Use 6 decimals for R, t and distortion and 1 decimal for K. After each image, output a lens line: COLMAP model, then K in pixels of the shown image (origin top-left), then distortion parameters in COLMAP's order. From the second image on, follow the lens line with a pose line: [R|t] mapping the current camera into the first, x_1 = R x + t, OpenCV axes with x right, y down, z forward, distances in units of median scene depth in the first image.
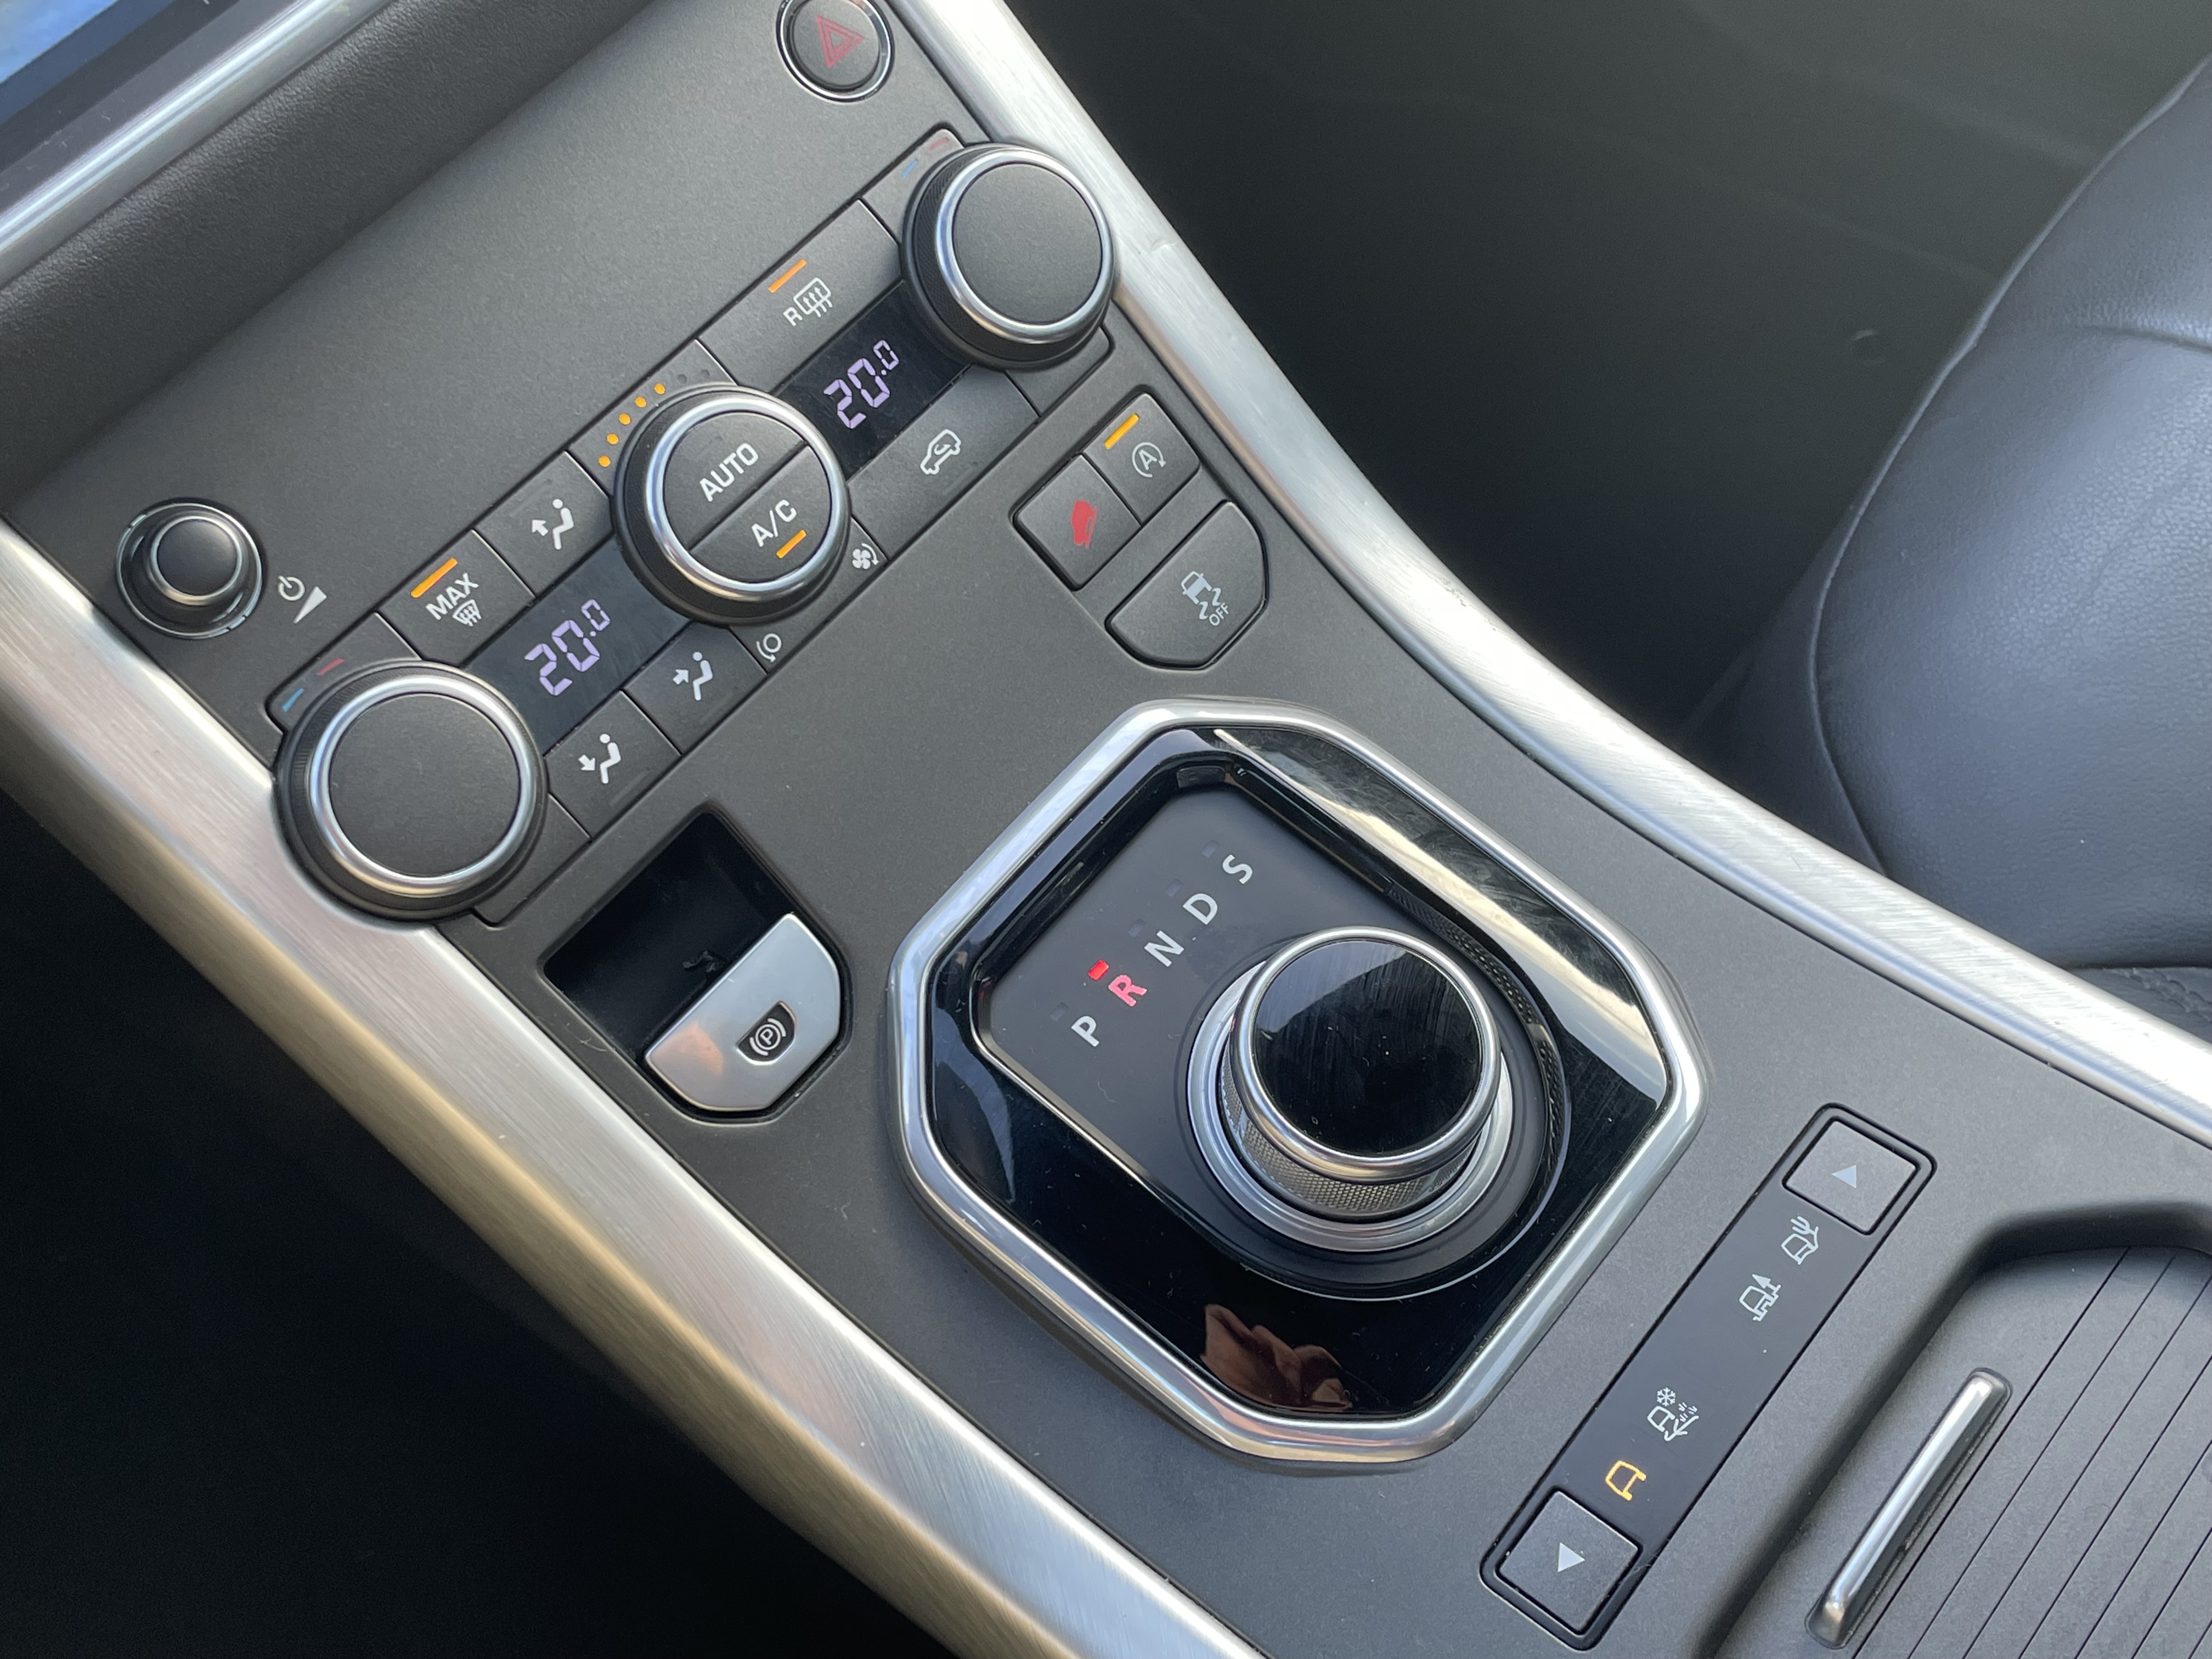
lens RADIAL K [[2485.8, 0, 1111.4], [0, 2485.8, 774.3], [0, 0, 1]] dist [0.049903, 0.000000]
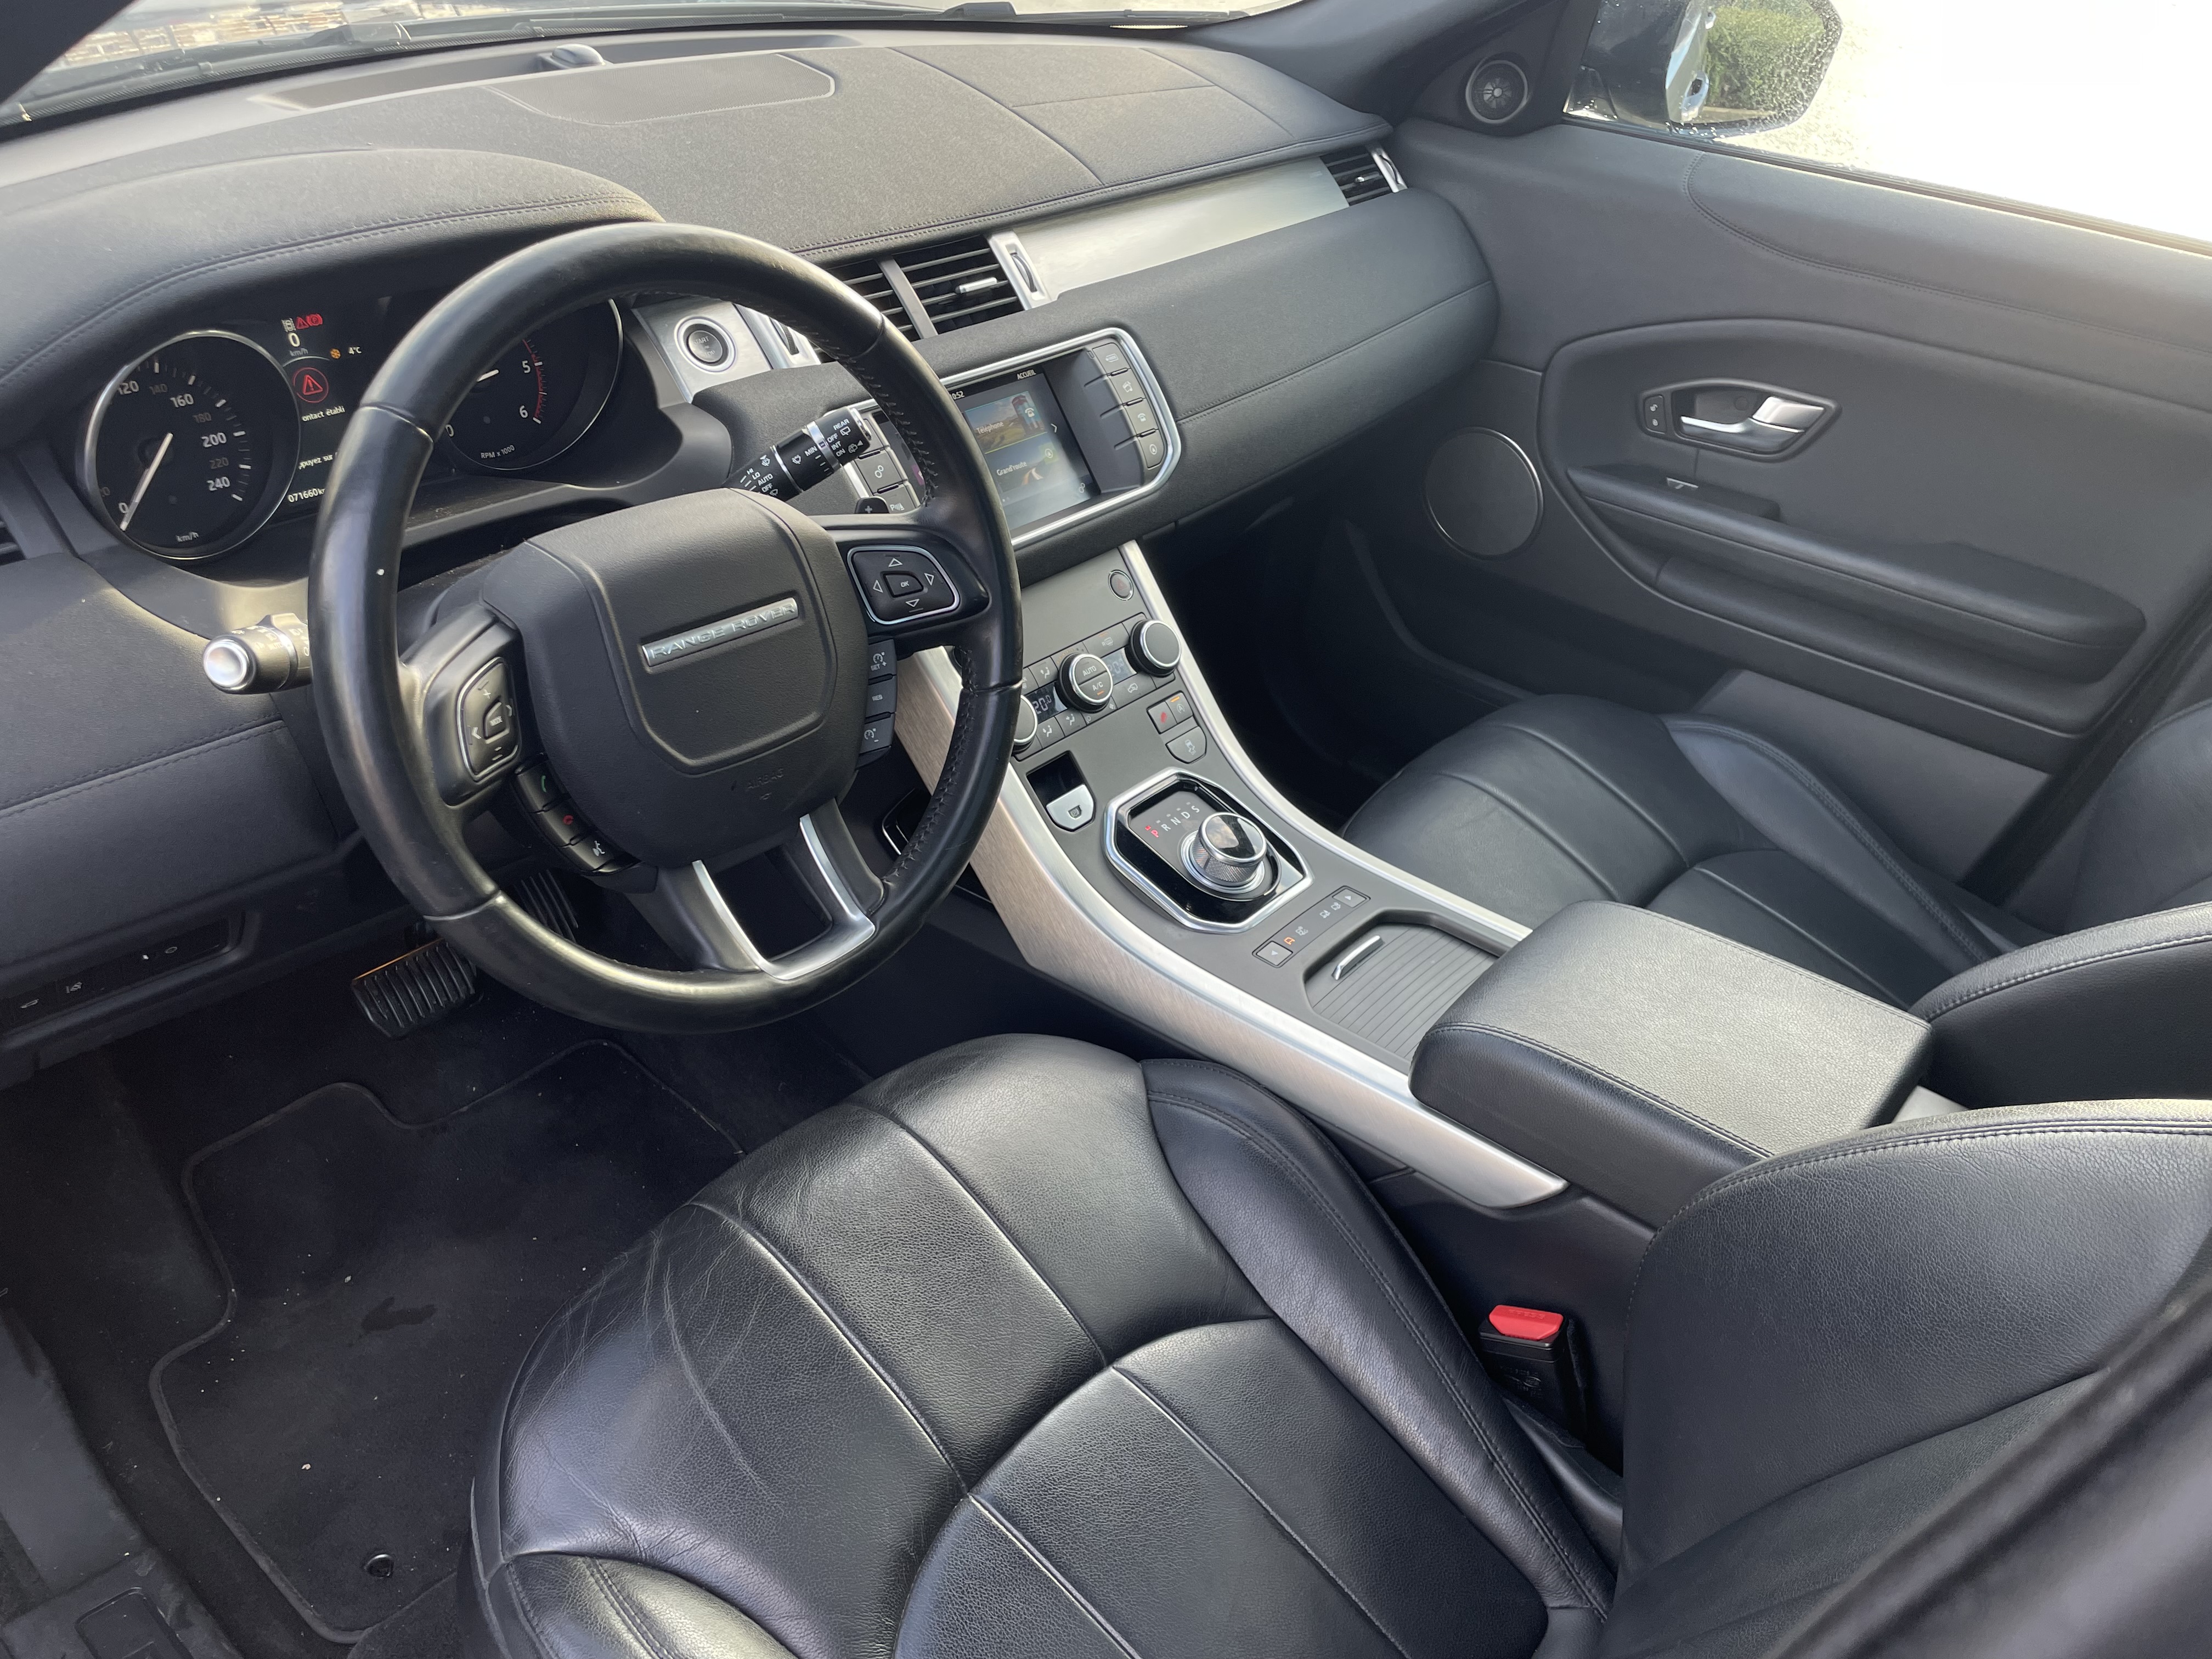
lens RADIAL K [[1665.6, 0, 1113.5], [0, 1665.6, 842.9], [0, 0, 1]] dist [0.082322, -0.096744]
pose [[0.971965, 0.191878, 0.135889, -0.413400], [-0.140184, 0.936906, -0.320244, 0.939890], [-0.188763, 0.292217, 0.937538, -1.333287]]
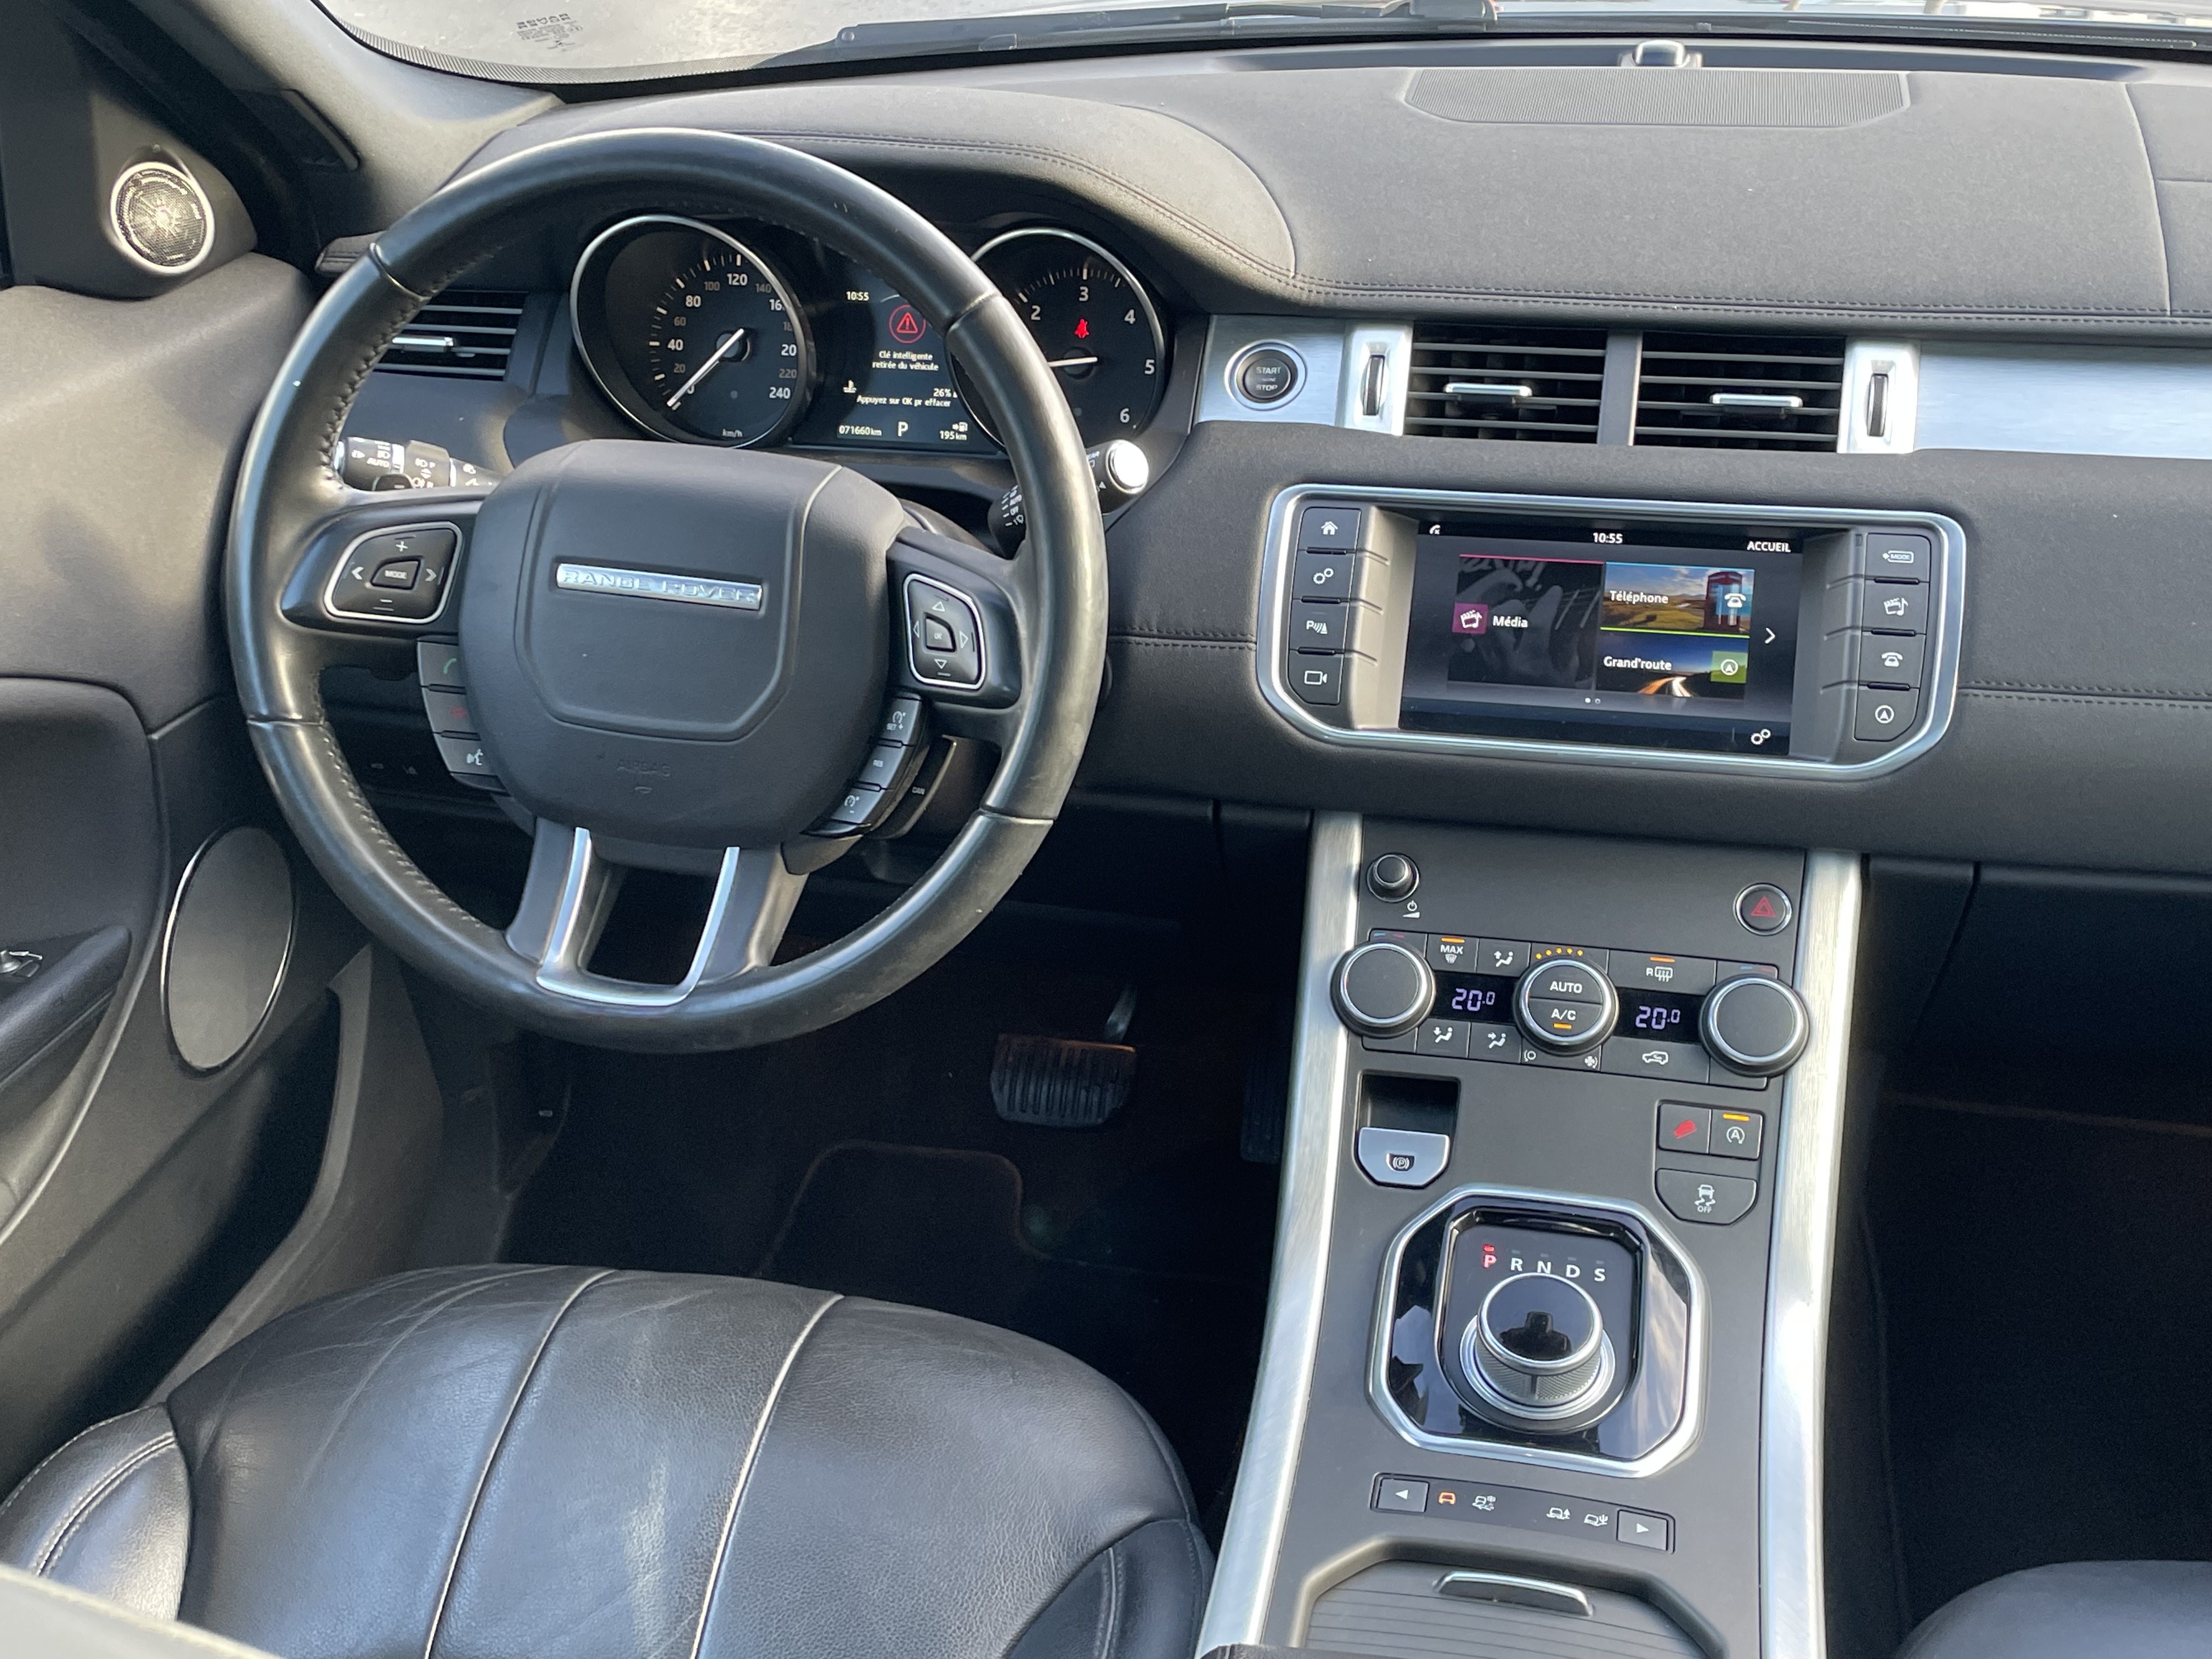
lens RADIAL K [[2488.8, 0, 1087.2], [0, 2488.8, 835.8], [0, 0, 1]] dist [0.079155, 0.000000]
pose [[0.463588, 0.526074, -0.712974, 1.246678], [-0.738364, 0.674179, 0.017352, 0.075912], [0.489800, 0.518390, 0.700976, -0.960125]]
